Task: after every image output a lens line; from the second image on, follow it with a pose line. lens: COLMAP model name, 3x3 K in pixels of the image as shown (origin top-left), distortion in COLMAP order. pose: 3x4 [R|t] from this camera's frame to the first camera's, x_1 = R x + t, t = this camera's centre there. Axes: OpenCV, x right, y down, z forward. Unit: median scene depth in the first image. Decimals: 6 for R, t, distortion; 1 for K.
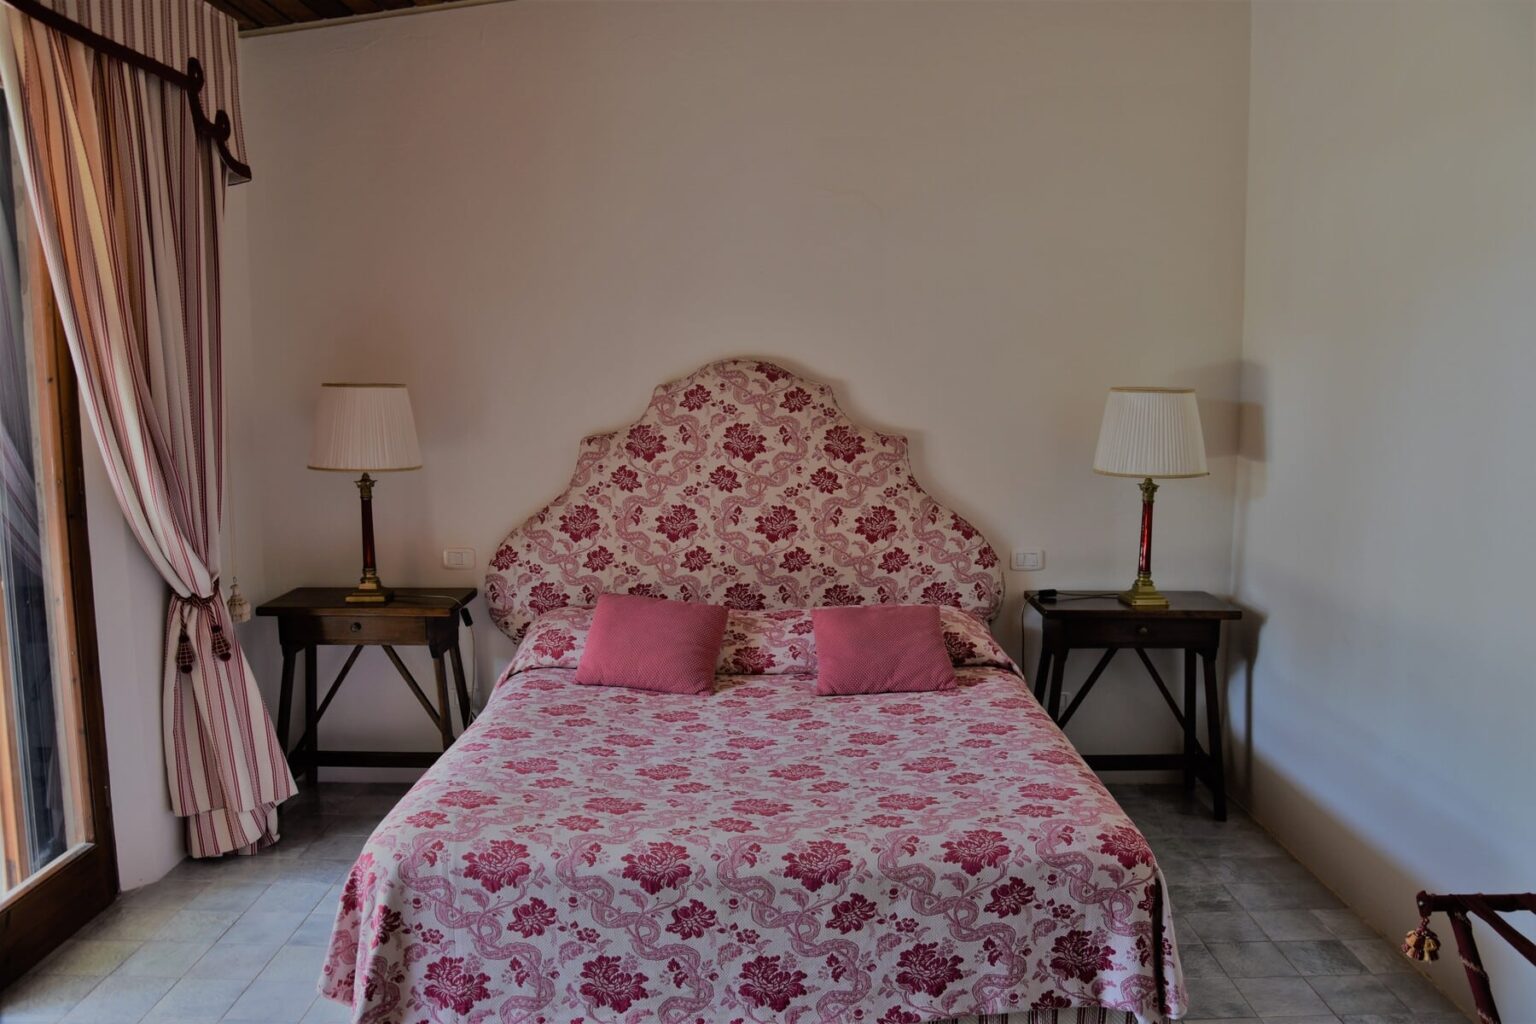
lens RADIAL K [[1225.2, 0, 788.9], [0, 1225.2, 509.8], [0, 0, 1]] dist [-0.156884, 0.131050]
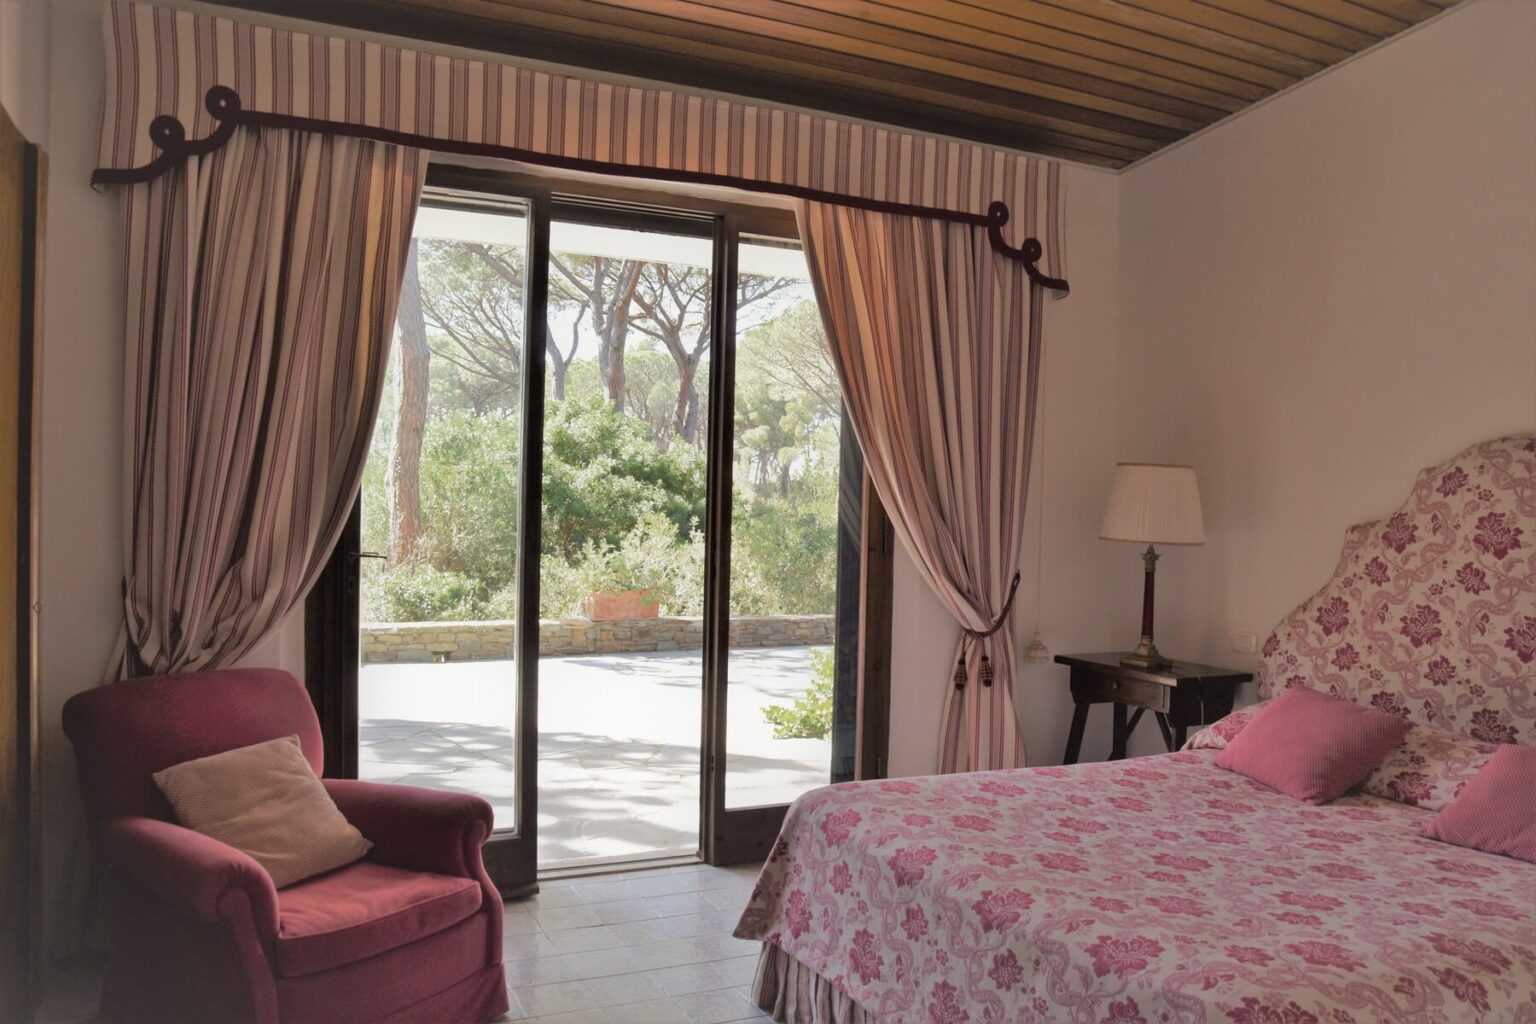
lens RADIAL K [[1225.2, 0, 788.9], [0, 1225.2, 509.8], [0, 0, 1]] dist [-0.156884, 0.131050]
pose [[0.422527, 0.018485, -0.906162, 0.561364], [-0.133880, 0.990097, -0.042228, 0.029127], [0.896408, 0.139159, 0.420817, 0.280048]]
